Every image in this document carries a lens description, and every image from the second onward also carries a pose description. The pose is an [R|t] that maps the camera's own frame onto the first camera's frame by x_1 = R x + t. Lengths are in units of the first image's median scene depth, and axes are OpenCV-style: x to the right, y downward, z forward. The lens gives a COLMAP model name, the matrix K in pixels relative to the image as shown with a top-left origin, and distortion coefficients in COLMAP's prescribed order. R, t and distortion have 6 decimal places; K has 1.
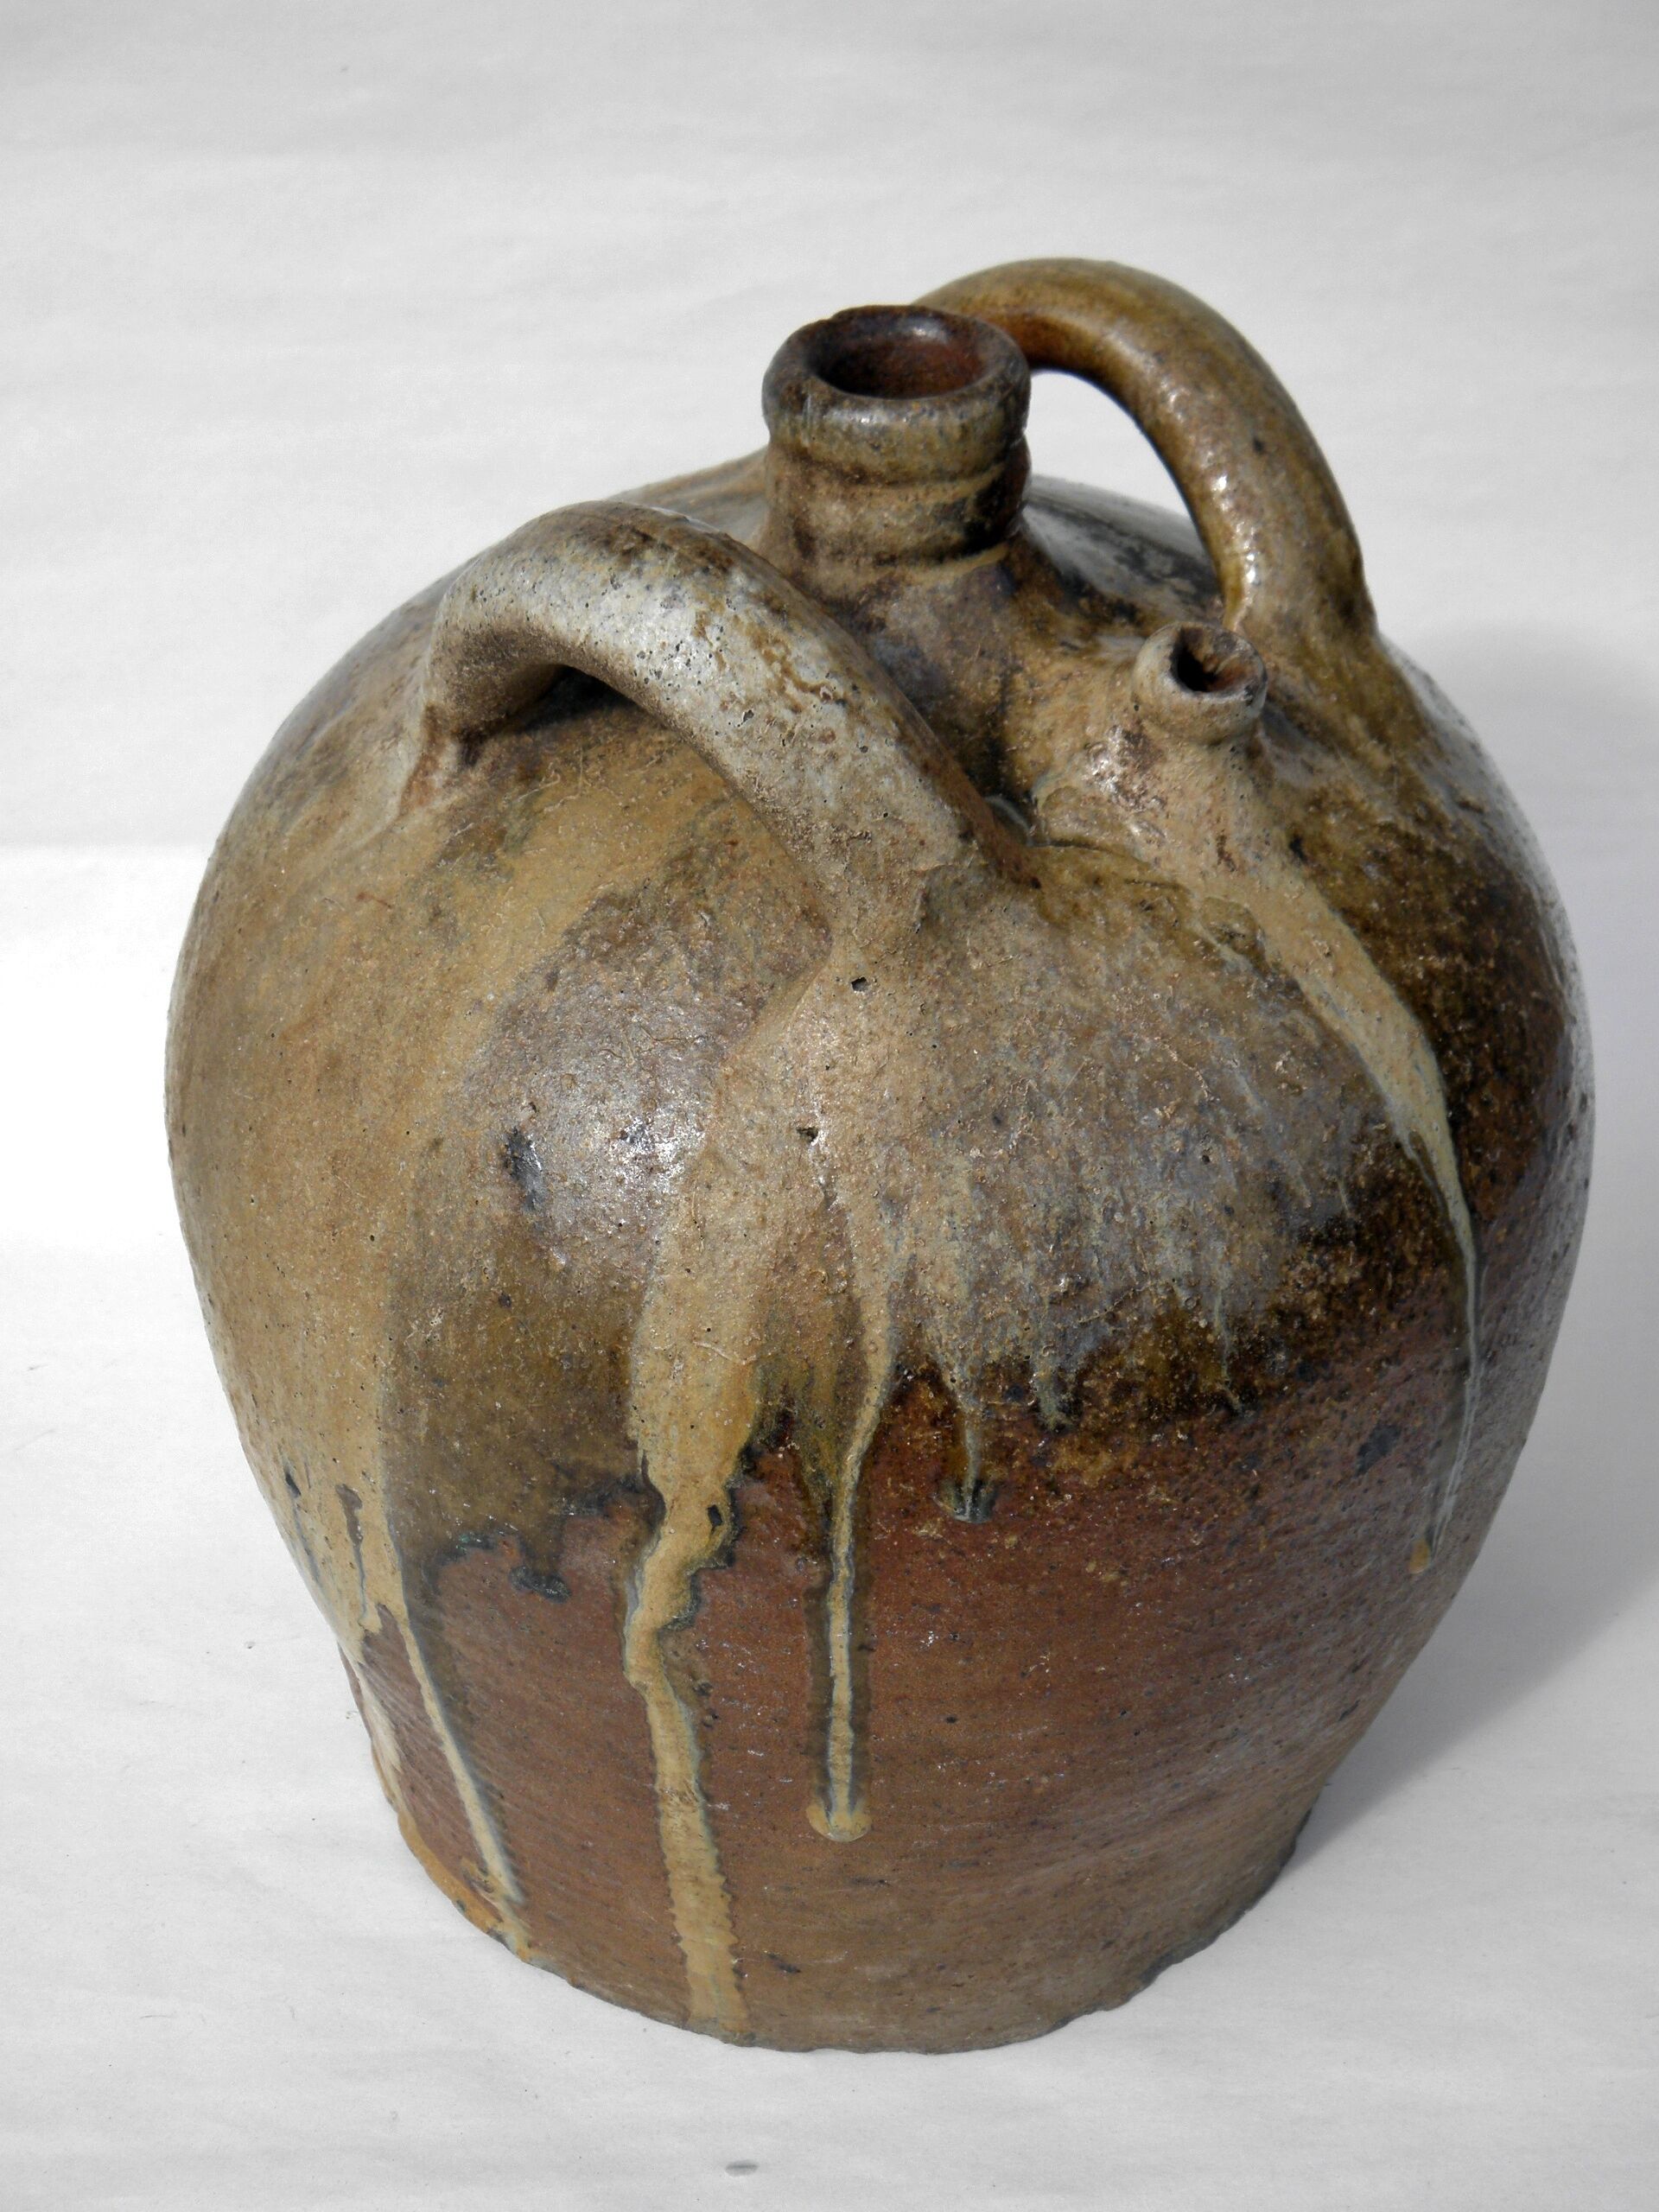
lens RADIAL K [[3829.1, 0, 829.5], [0, 3829.1, 1106.0], [0, 0, 1]] dist [0.018008, 0.235076]
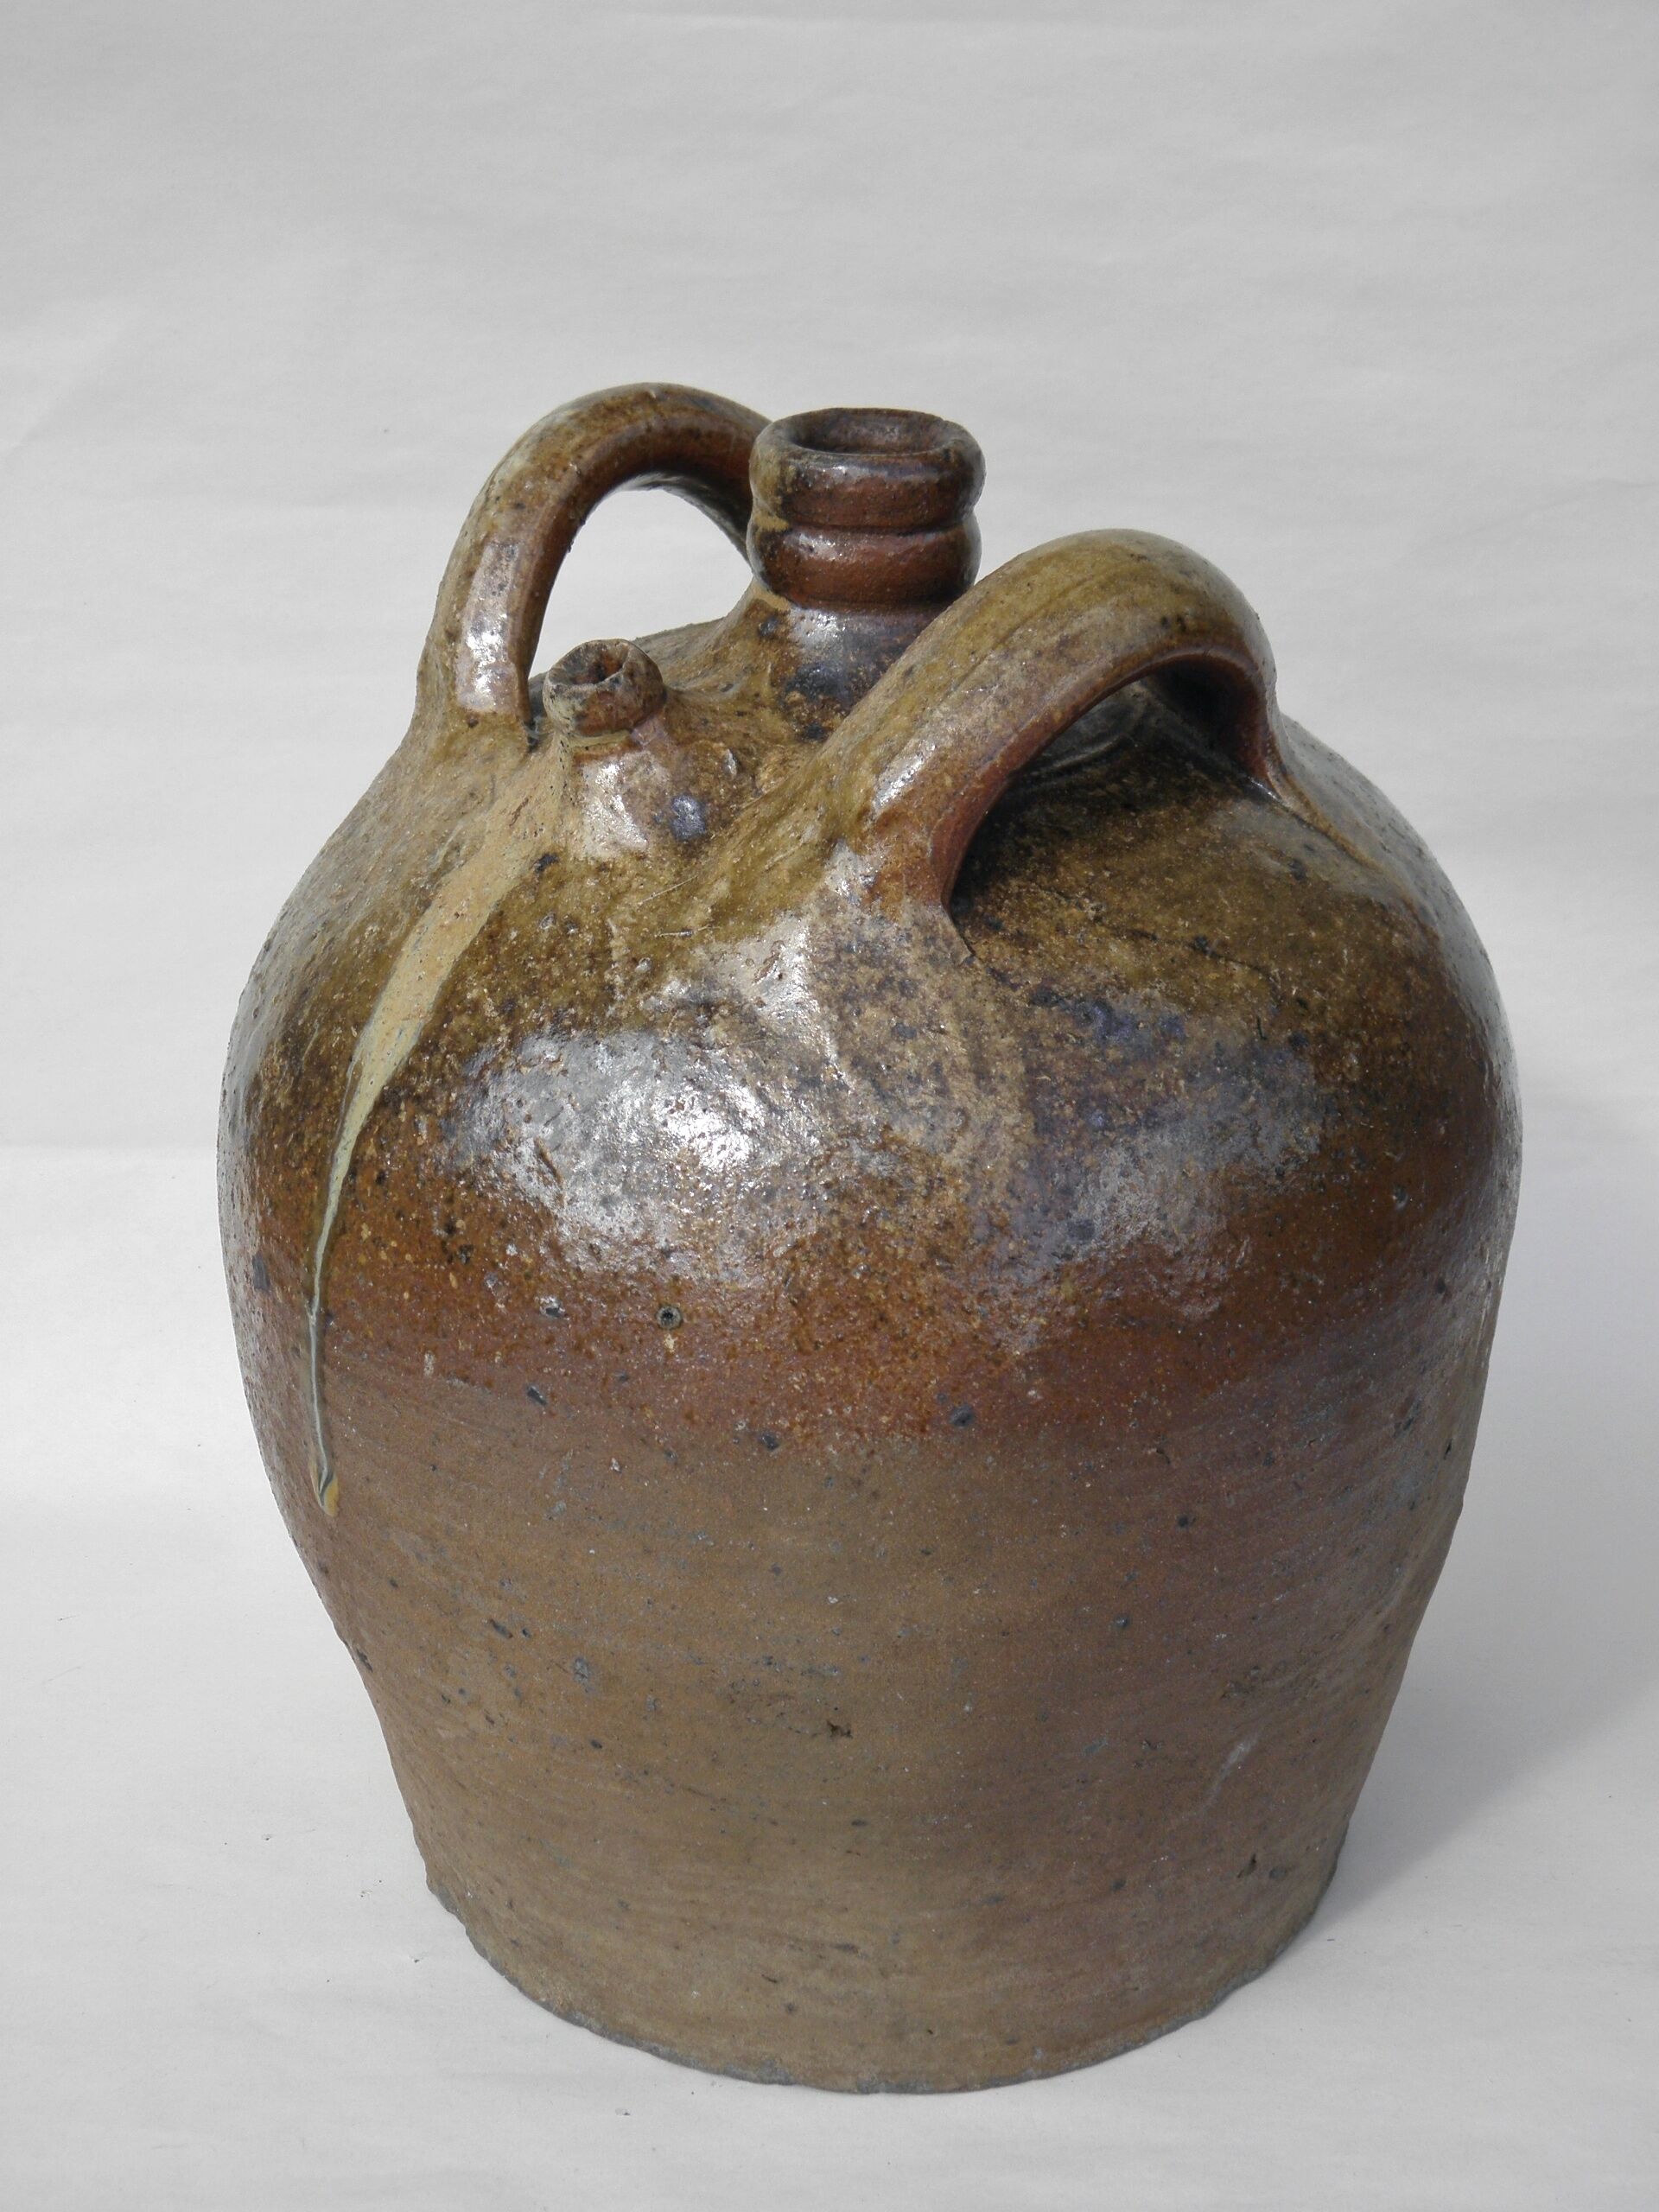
lens RADIAL K [[3829.1, 0, 829.5], [0, 3829.1, 1106.0], [0, 0, 1]] dist [0.018008, 0.235076]
pose [[-0.150923, 0.420078, -0.894850, 1.151189], [-0.616646, 0.667505, 0.417354, -0.542554], [0.772639, 0.614794, 0.158297, 0.944125]]
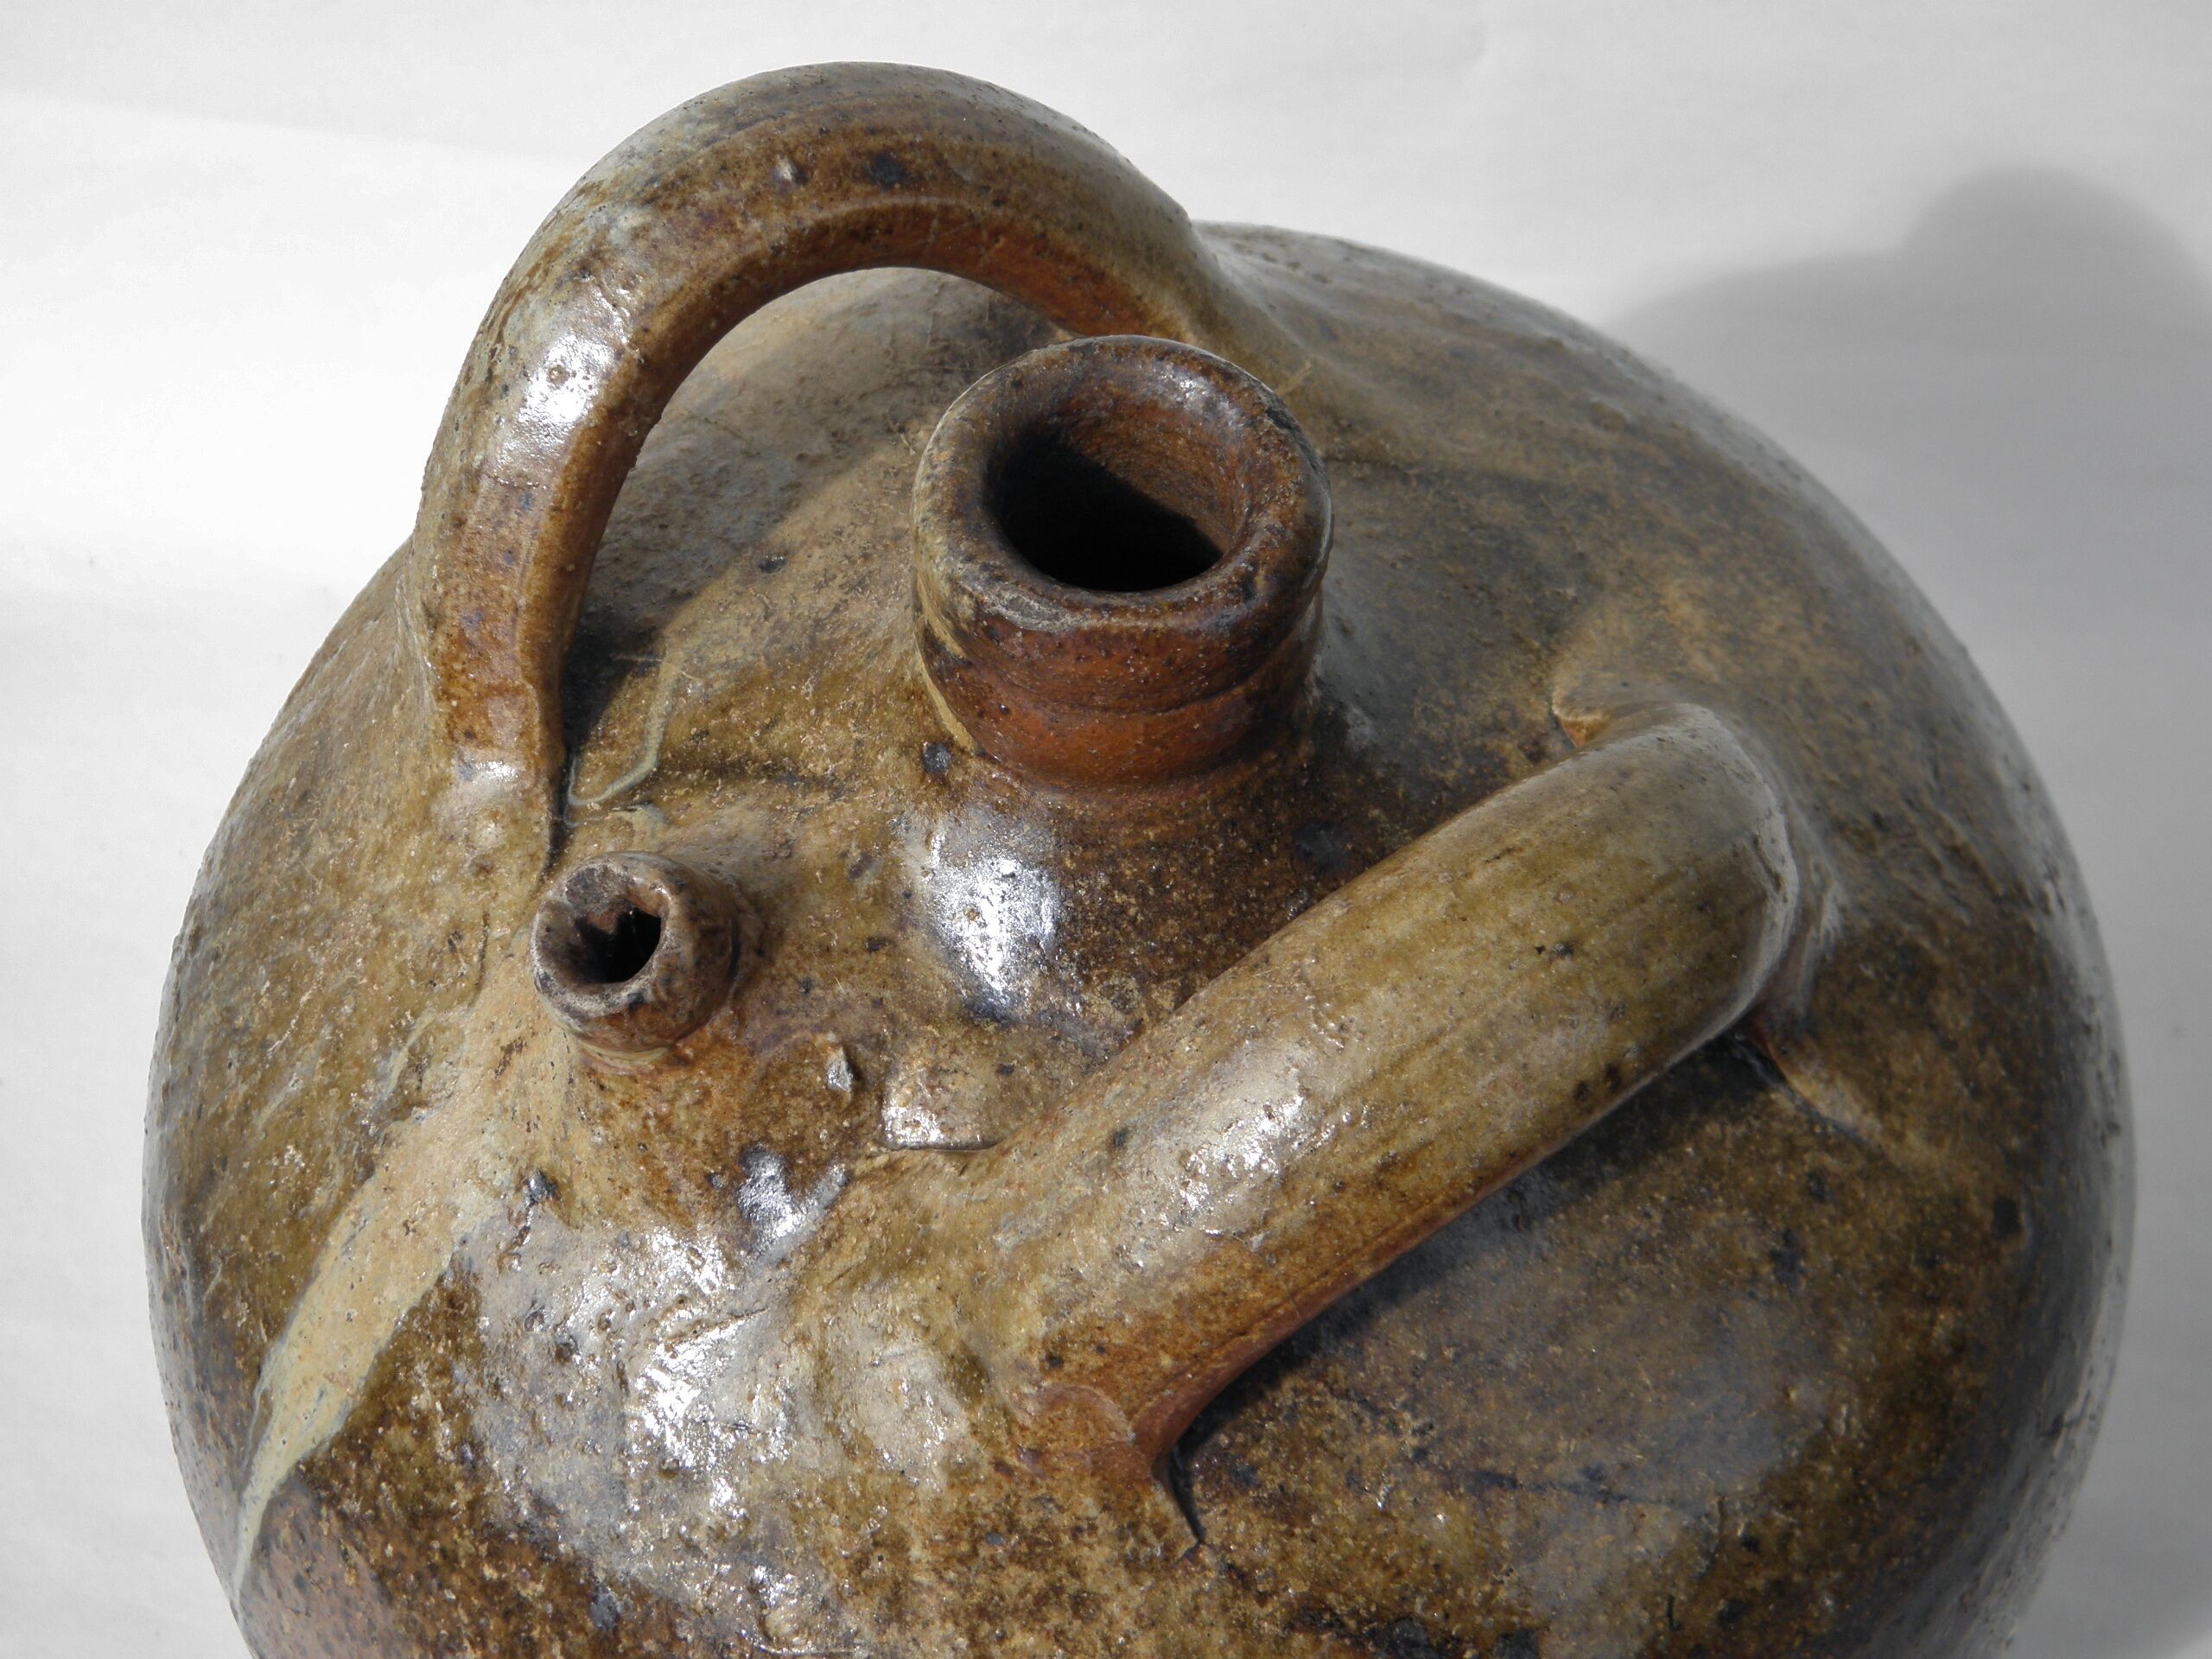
lens RADIAL K [[3829.1, 0, 1065.6], [0, 3829.1, 738.0], [0, 0, 1]] dist [0.018008, 0.235076]
pose [[-0.266579, 0.803398, -0.532436, 0.400976], [-0.589744, 0.300973, 0.749412, -0.665335], [0.762324, 0.513778, 0.393566, 0.772730]]
